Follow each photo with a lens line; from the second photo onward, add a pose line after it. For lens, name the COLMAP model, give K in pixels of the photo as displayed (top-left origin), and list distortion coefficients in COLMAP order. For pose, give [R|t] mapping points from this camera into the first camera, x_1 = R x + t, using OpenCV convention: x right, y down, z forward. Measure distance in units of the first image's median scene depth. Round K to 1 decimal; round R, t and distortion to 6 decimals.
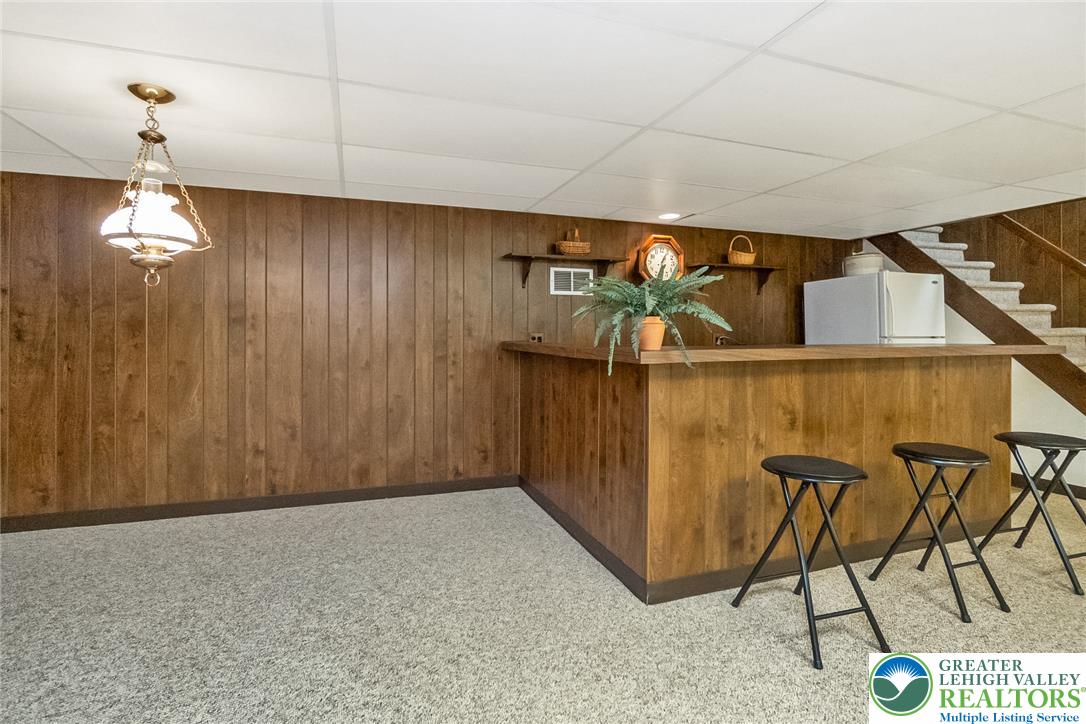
lens RADIAL K [[499.6, 0, 540.2], [0, 499.6, 334.4], [0, 0, 1]] dist [-0.001093, -0.000086]
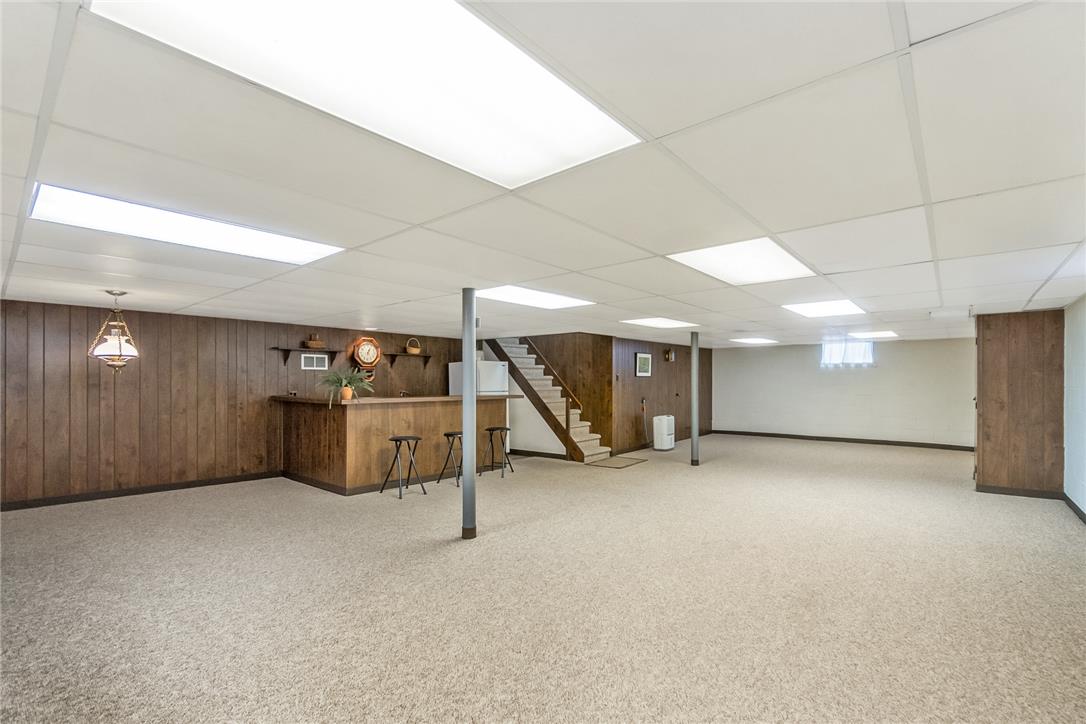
lens RADIAL K [[480.1, 0, 542.9], [0, 480.1, 385.3], [0, 0, 1]] dist [-0.002343, -0.000341]
pose [[0.875679, -0.001868, 0.482891, -0.058034], [0.001200, 0.999998, 0.001692, -0.026540], [-0.482893, -0.000902, 0.875679, -1.017200]]
